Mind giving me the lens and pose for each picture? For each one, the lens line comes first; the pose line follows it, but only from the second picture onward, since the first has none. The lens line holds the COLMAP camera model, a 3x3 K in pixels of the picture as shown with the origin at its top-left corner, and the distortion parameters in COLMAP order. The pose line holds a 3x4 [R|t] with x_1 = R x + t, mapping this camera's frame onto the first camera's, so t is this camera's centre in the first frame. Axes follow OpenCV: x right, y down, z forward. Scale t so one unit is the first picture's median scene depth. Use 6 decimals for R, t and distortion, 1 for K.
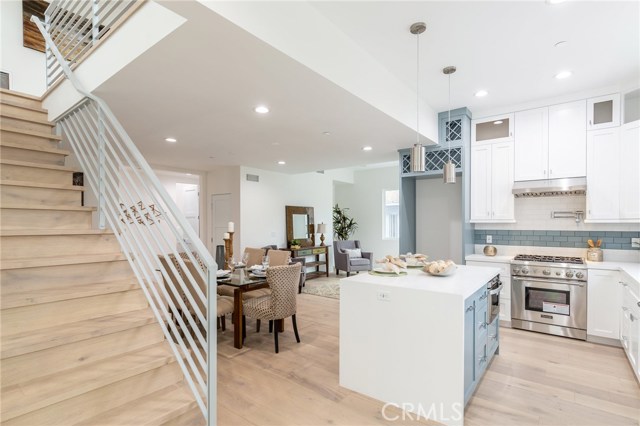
lens RADIAL K [[317.3, 0, 320.4], [0, 317.3, 224.7], [0, 0, 1]] dist [0.000905, -0.000264]
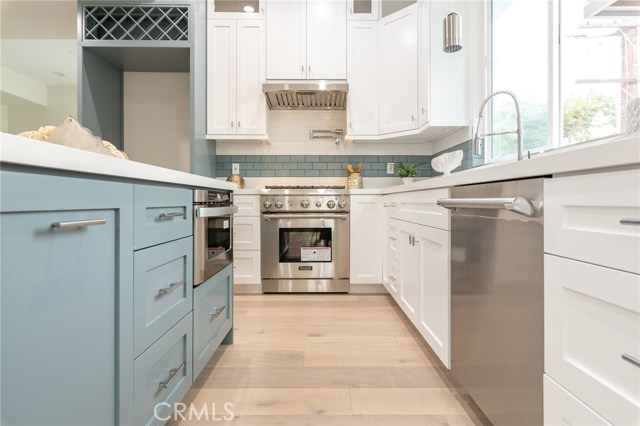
lens RADIAL K [[344.7, 0, 320.3], [0, 344.7, 199.6], [0, 0, 1]] dist [0.003597, 0.000390]
pose [[0.788432, 0.002532, 0.615117, 0.272669], [0.004960, 0.999933, -0.010474, 0.147096], [-0.615102, 0.011310, 0.788366, 0.381747]]
